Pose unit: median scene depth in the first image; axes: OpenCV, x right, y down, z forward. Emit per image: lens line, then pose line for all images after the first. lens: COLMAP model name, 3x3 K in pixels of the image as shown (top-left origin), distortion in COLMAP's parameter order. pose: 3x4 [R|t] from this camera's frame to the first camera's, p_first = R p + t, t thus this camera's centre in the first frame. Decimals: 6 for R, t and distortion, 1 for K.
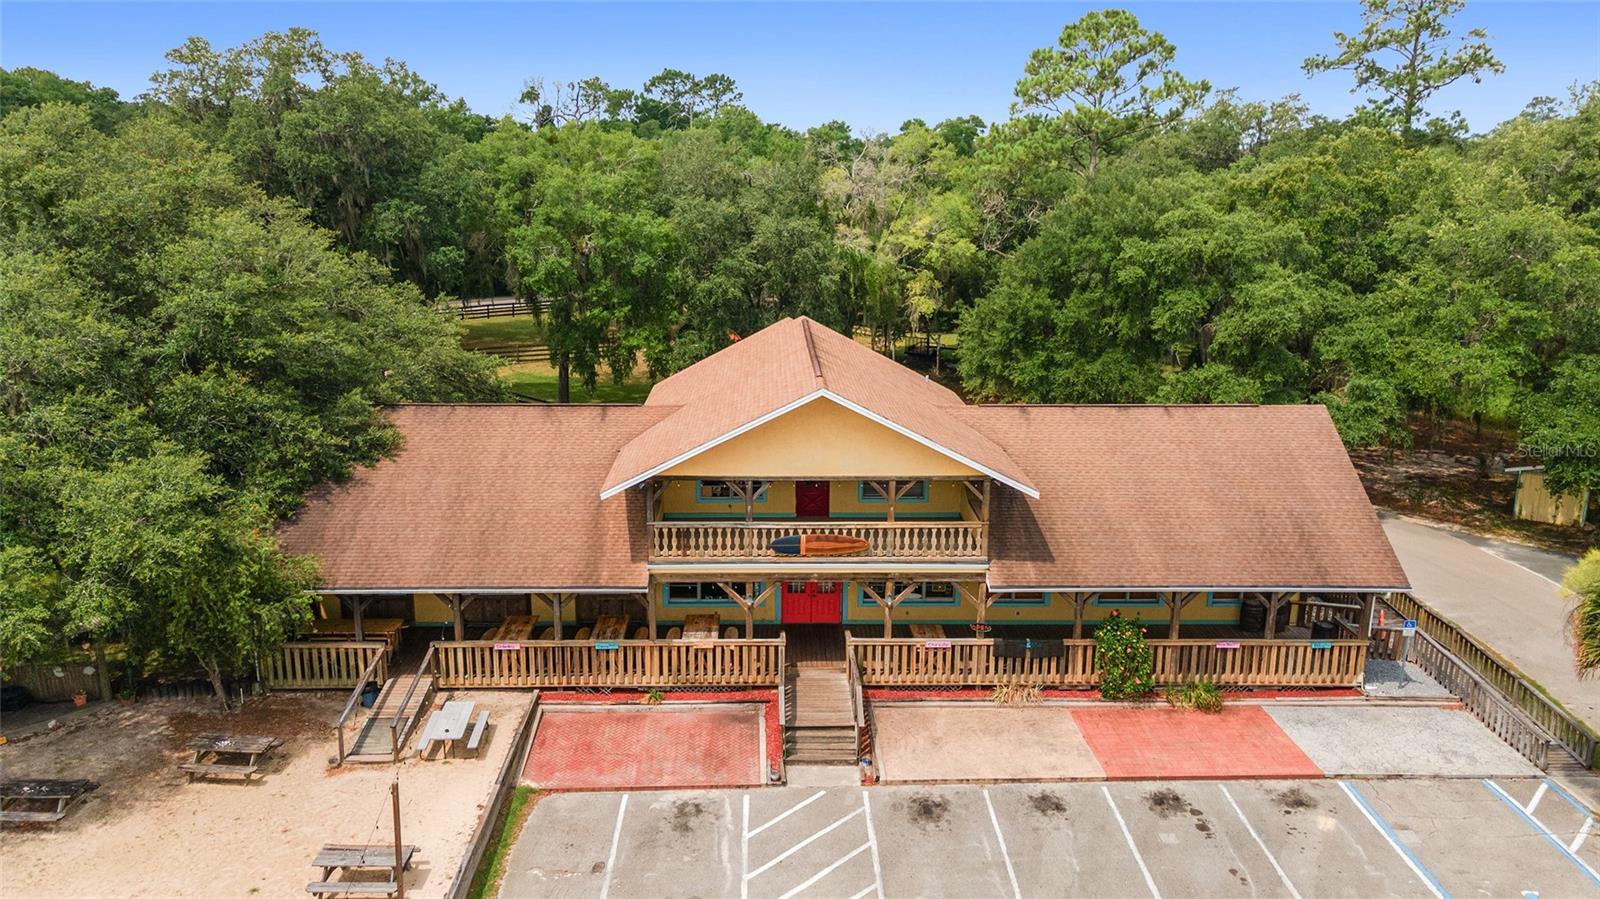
lens RADIAL K [[1152.2, 0, 795.8], [0, 1152.2, 446.2], [0, 0, 1]] dist [0.027487, 0.026897]
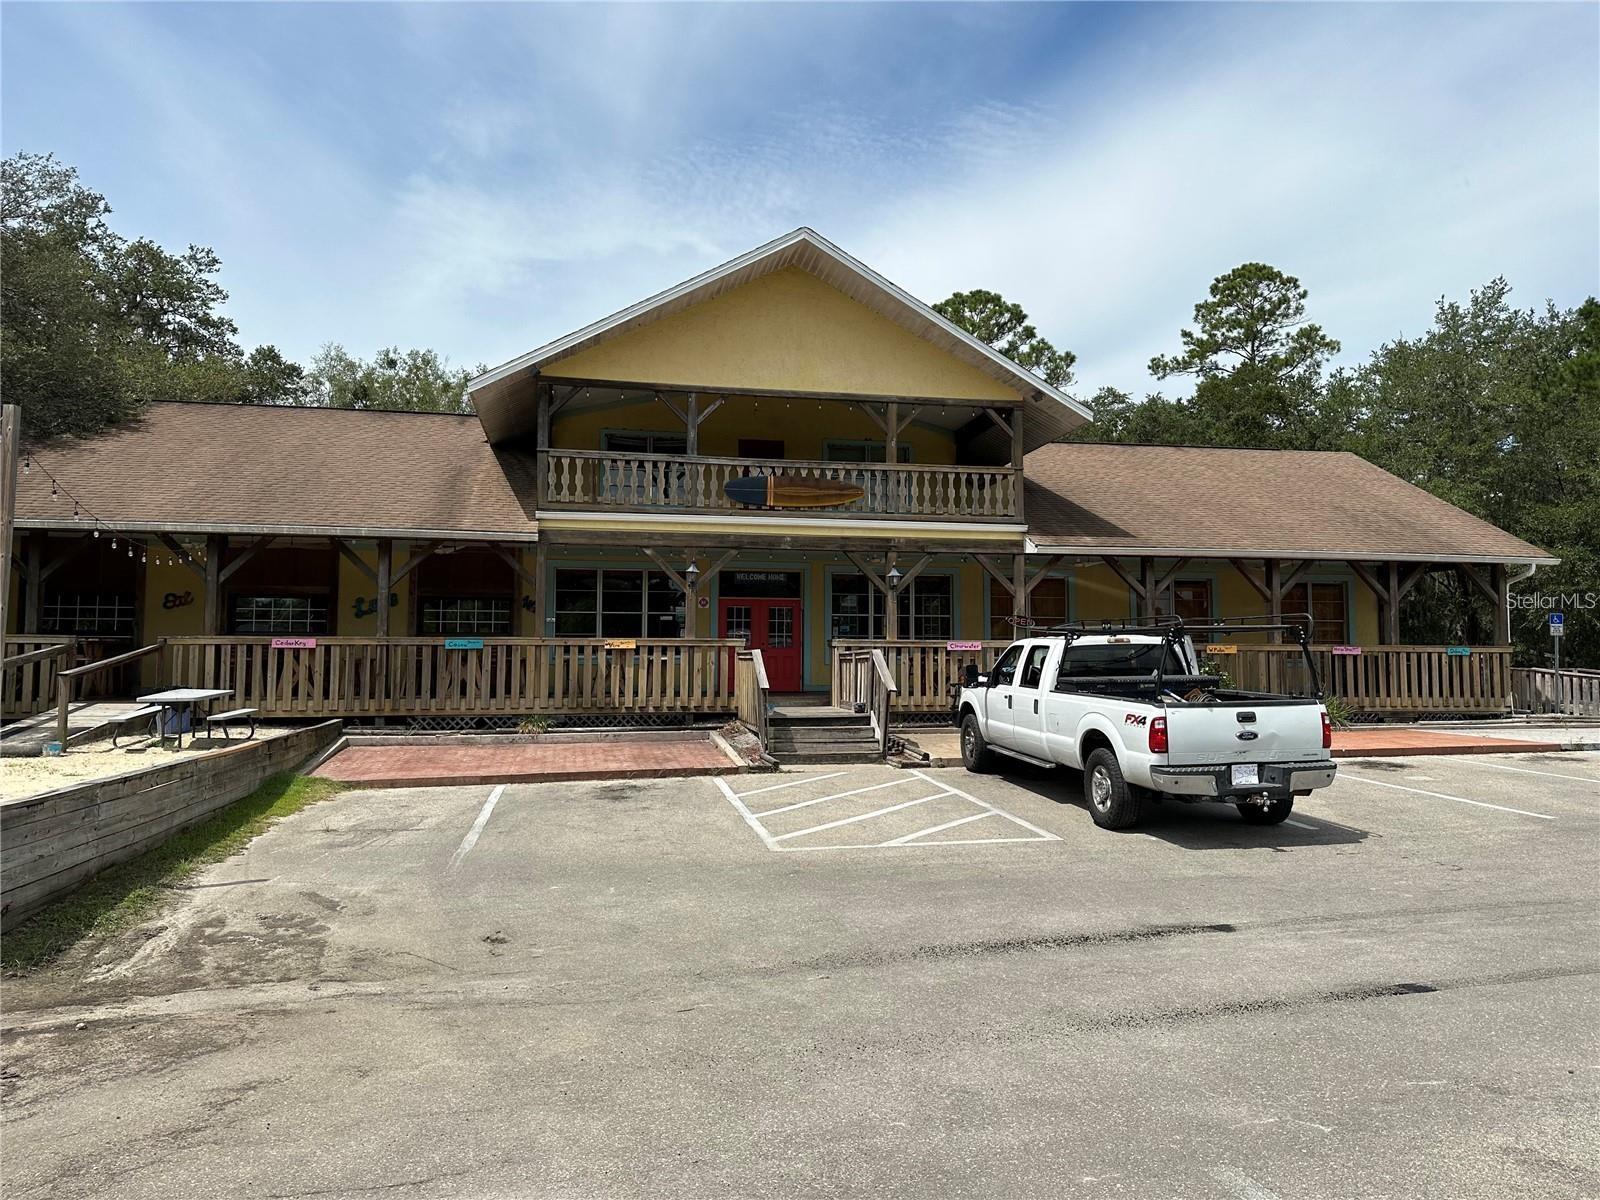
lens RADIAL K [[1108.5, 0, 810.0], [0, 1108.5, 601.9], [0, 0, 1]] dist [0.040871, -0.004074]
pose [[0.984107, 0.005812, 0.177484, -0.087029], [0.052872, 0.944546, -0.324095, 0.362193], [-0.169525, 0.328328, 0.929226, 0.399846]]
